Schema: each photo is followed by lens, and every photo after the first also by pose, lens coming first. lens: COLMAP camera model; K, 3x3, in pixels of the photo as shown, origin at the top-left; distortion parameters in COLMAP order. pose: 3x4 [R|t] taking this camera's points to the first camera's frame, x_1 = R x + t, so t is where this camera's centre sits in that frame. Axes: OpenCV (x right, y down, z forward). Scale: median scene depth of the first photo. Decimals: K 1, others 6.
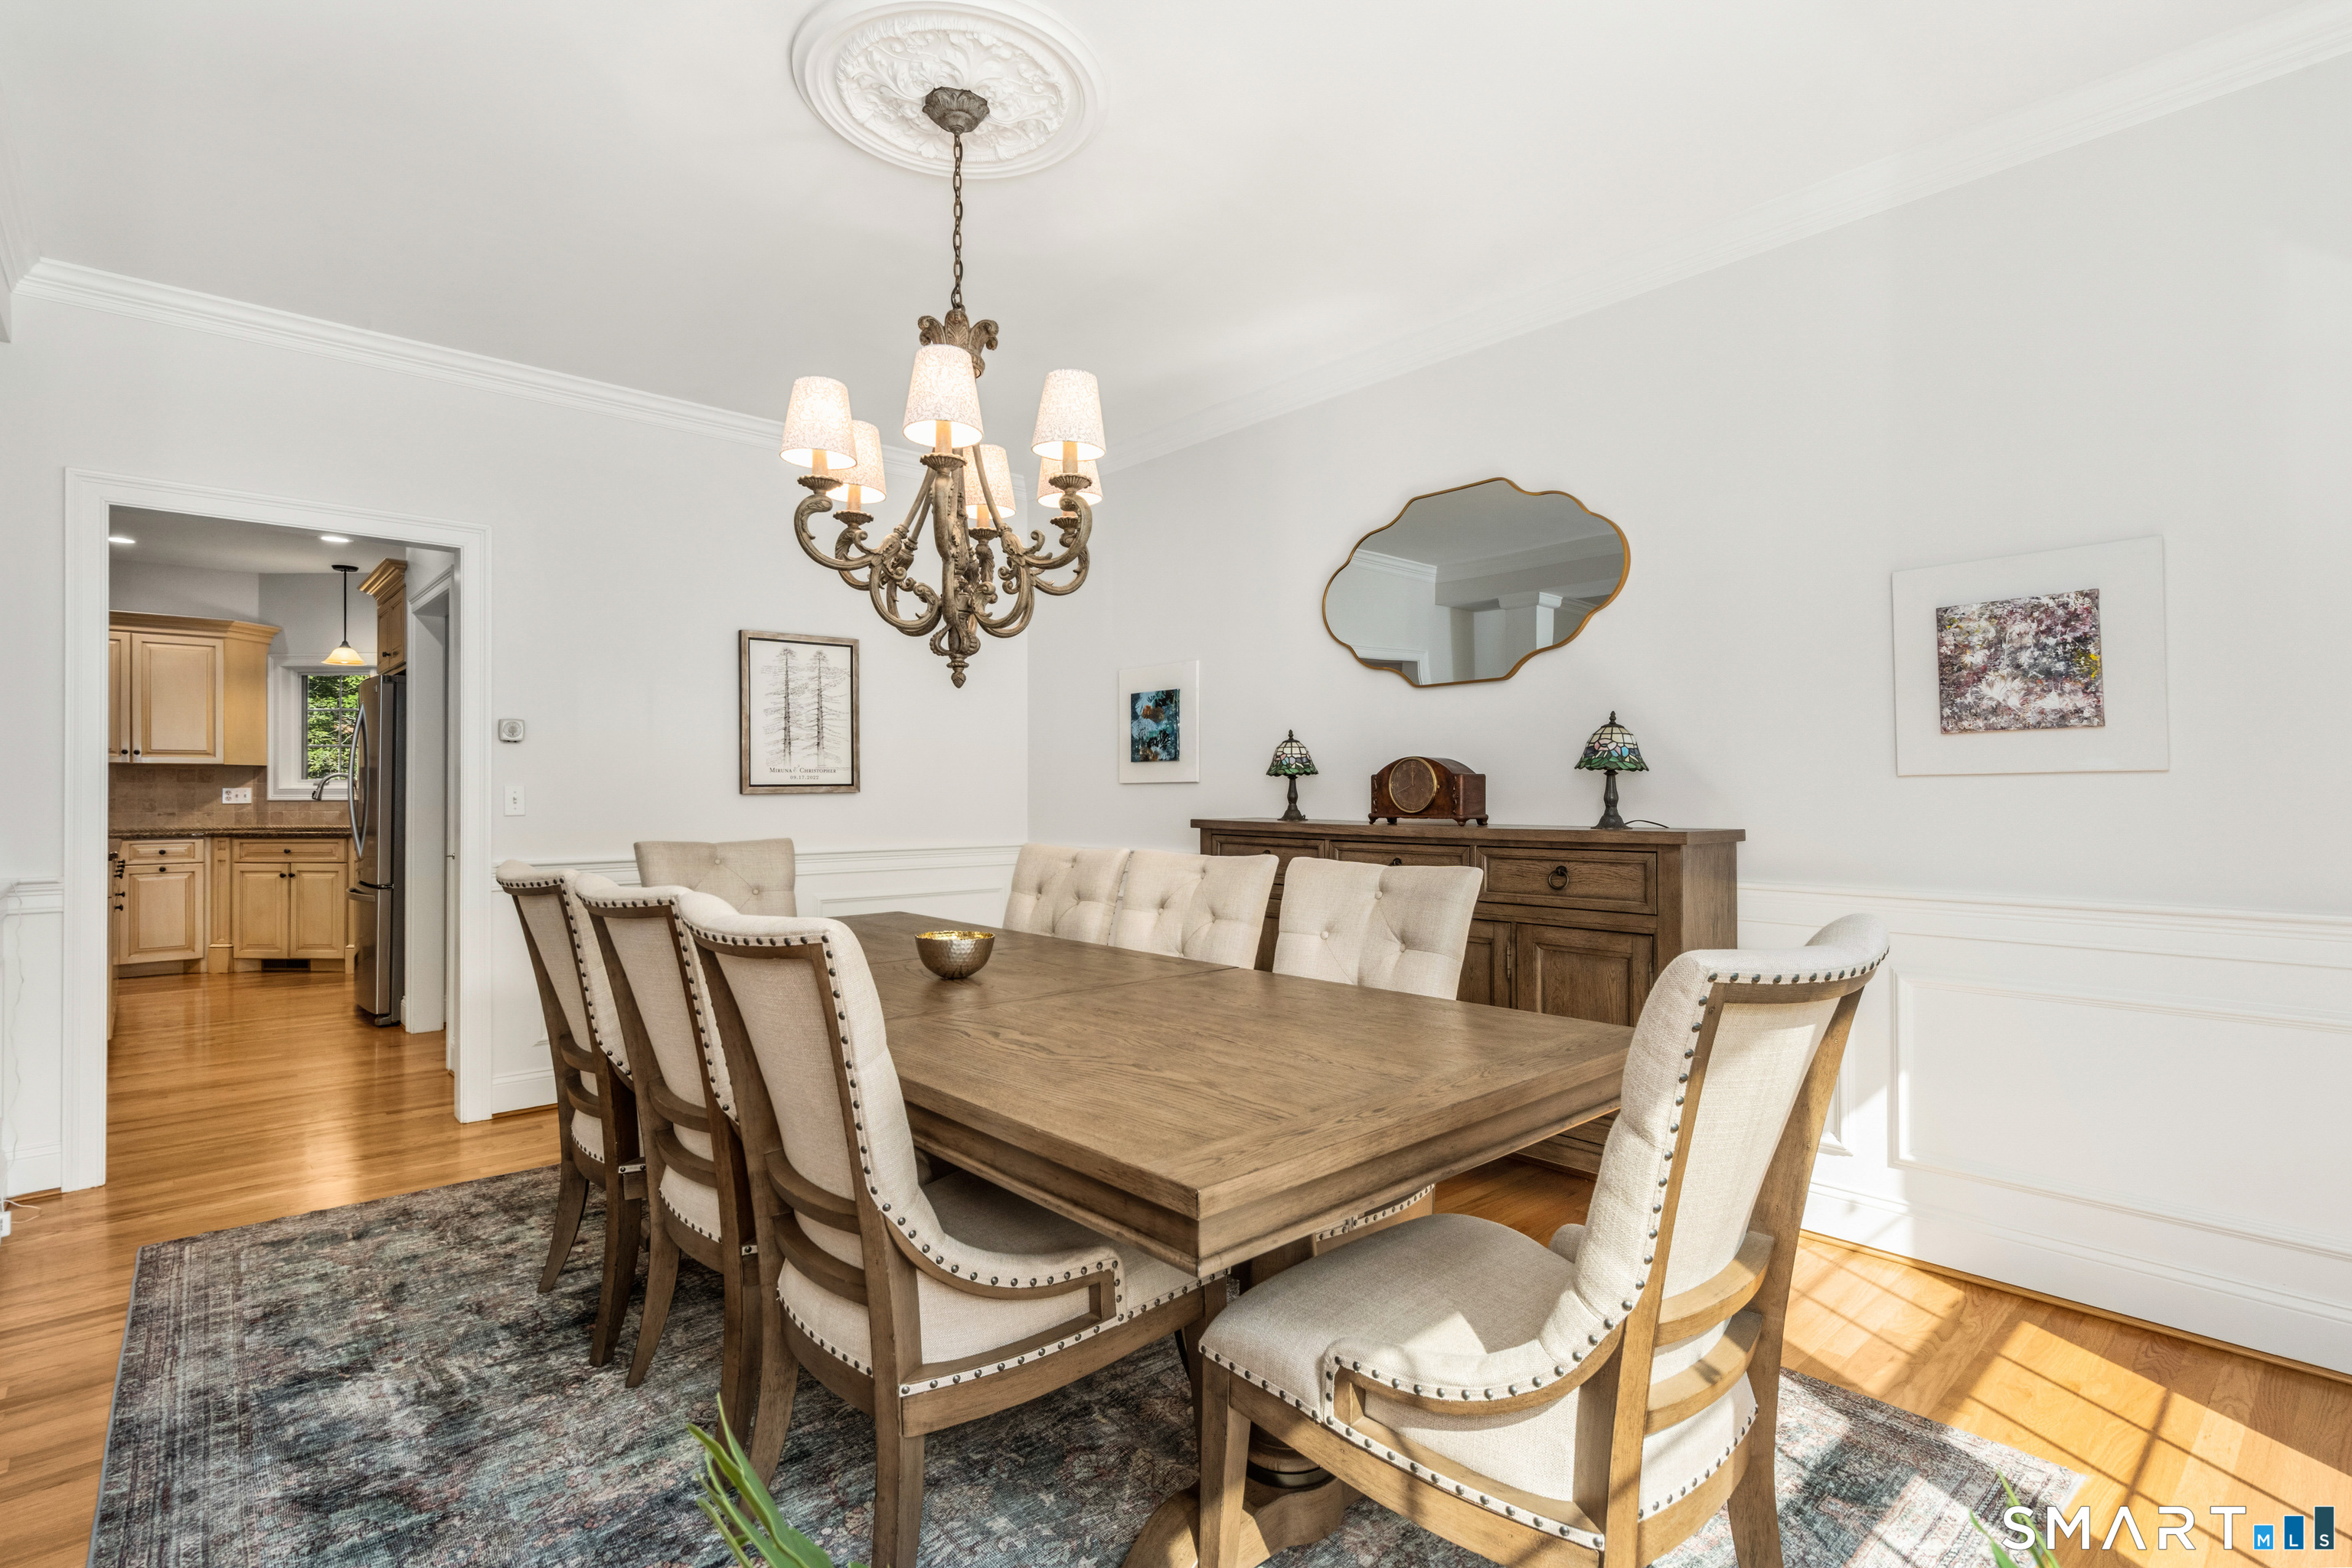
lens RADIAL K [[1118.5, 0, 1176.0], [0, 1118.5, 784.0], [0, 0, 1]] dist [-0.000071, -0.000008]
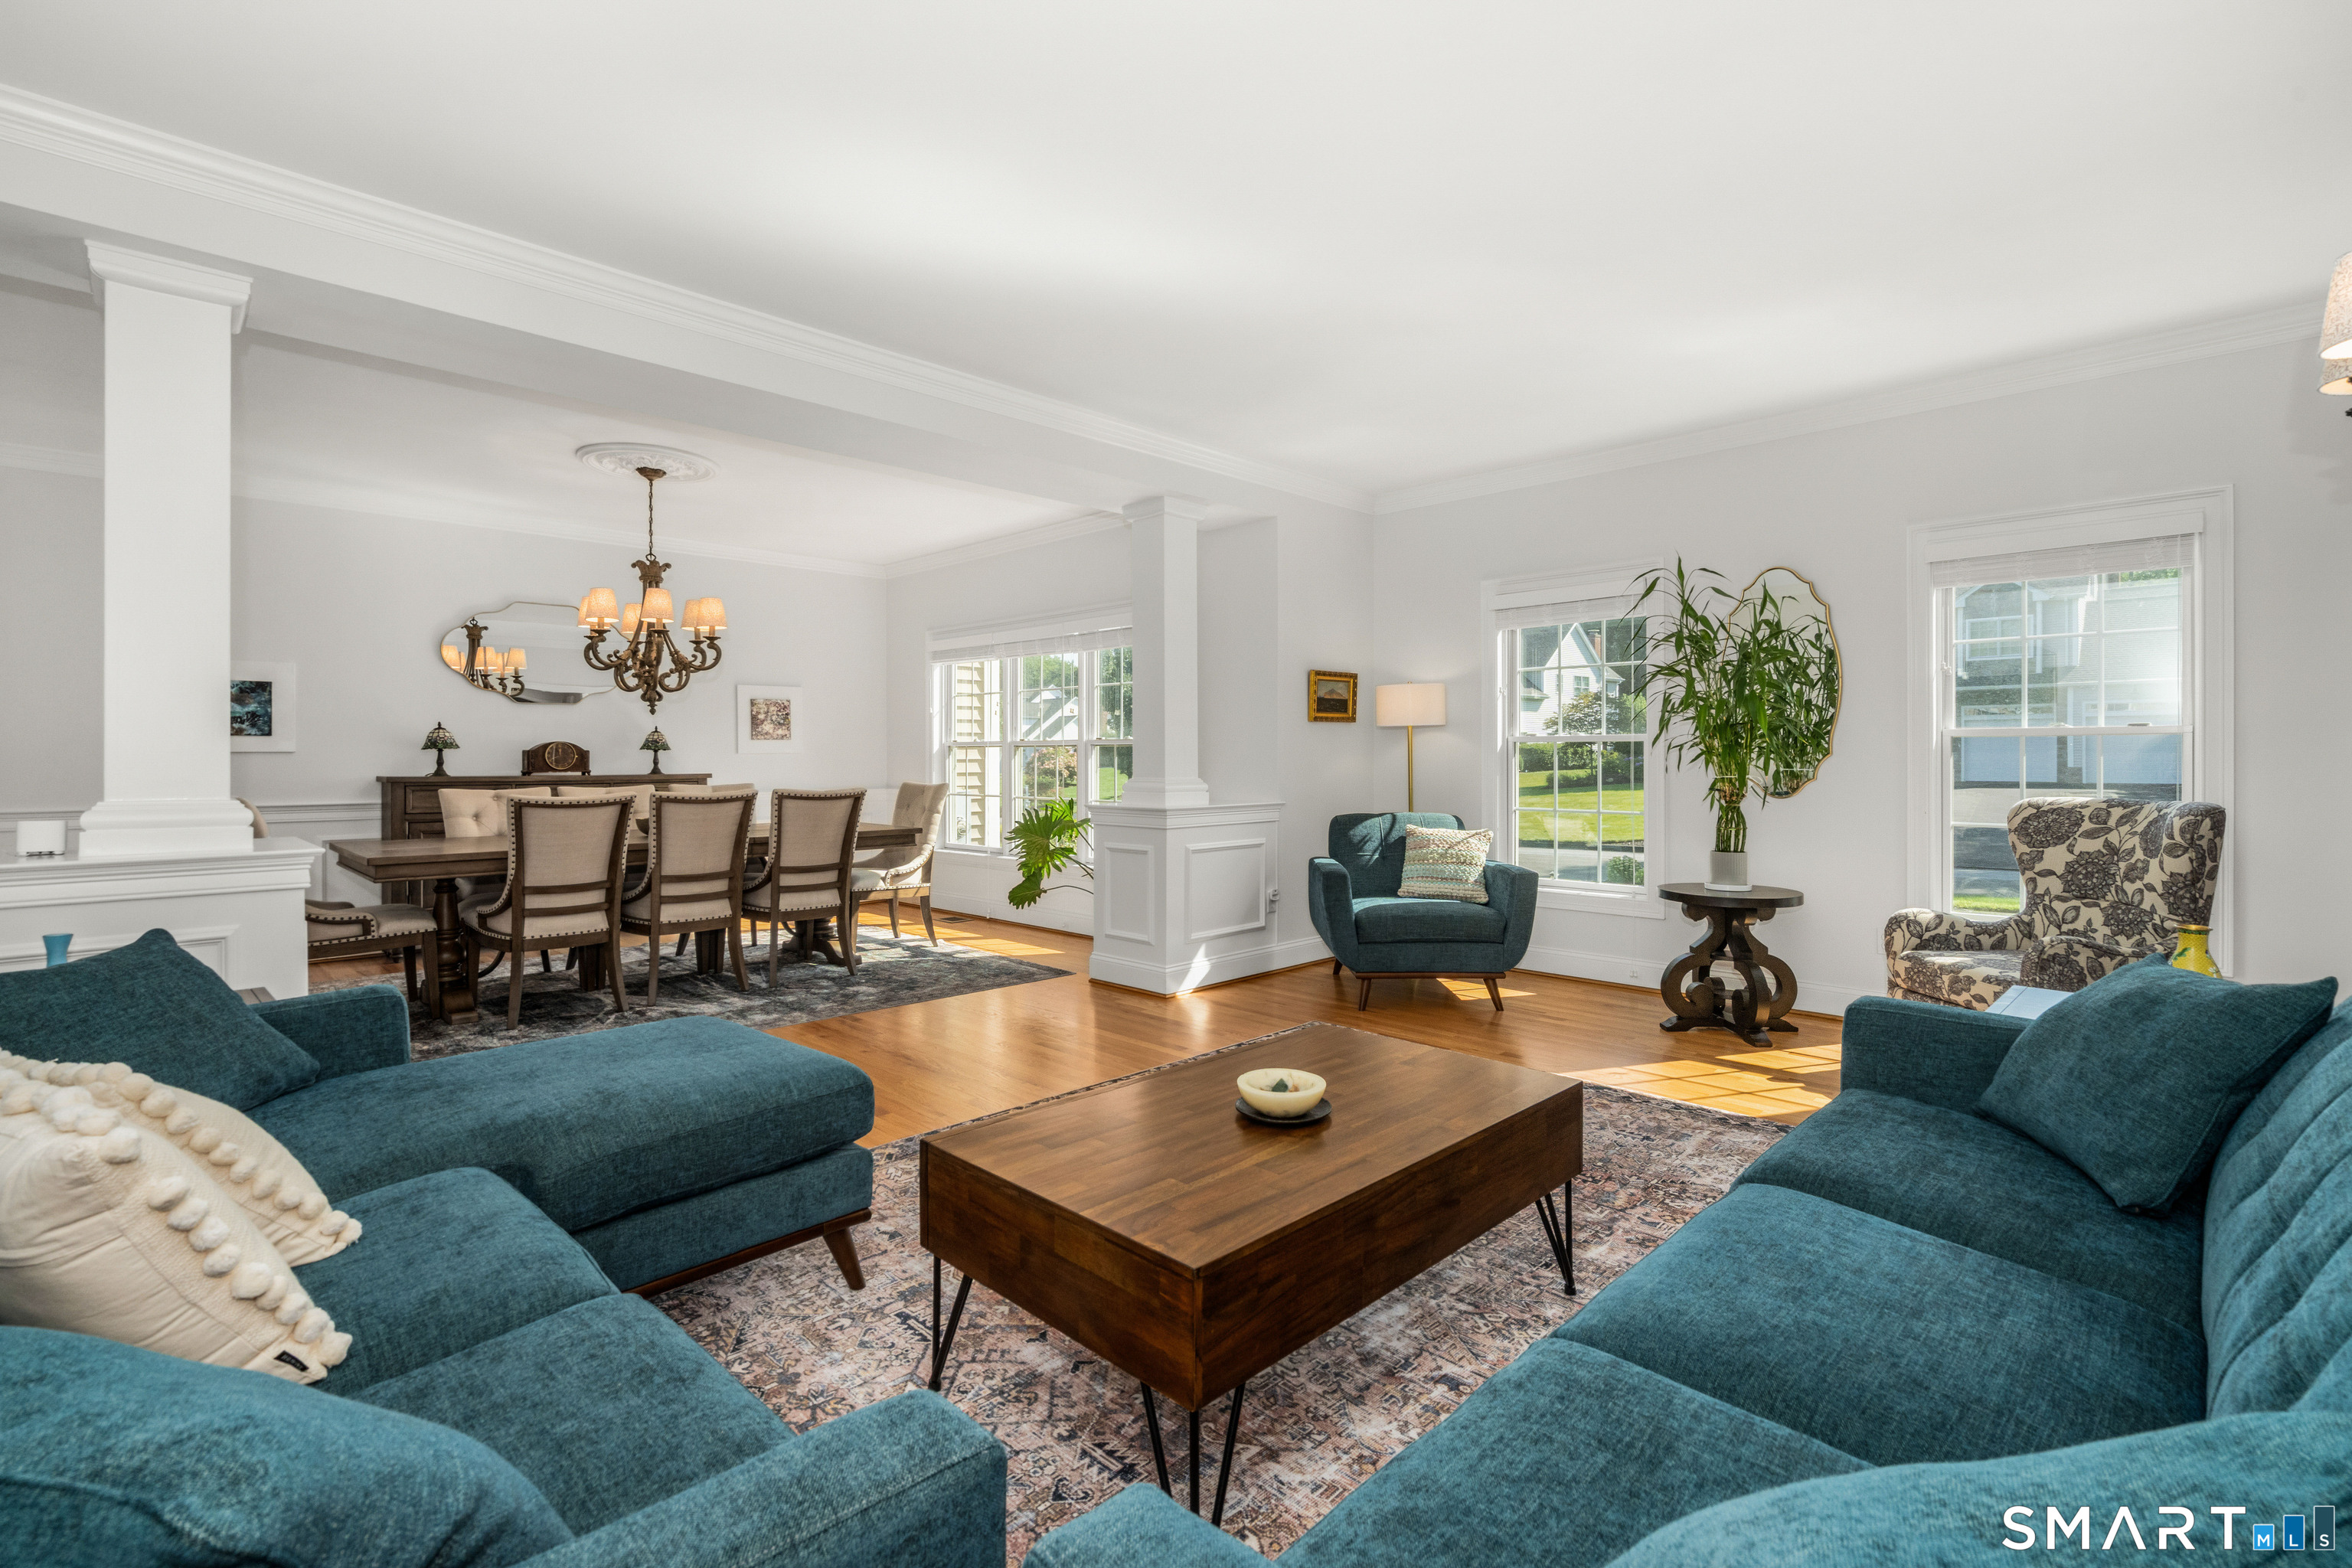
lens RADIAL K [[1068.0, 0, 1175.1], [0, 1068.0, 760.6], [0, 0, 1]] dist [-0.000188, -0.000021]
pose [[-0.058496, 0.000113, 0.998288, -1.653079], [-0.002801, 0.999996, -0.000278, 0.007633], [-0.998284, -0.002813, -0.058495, 0.000018]]
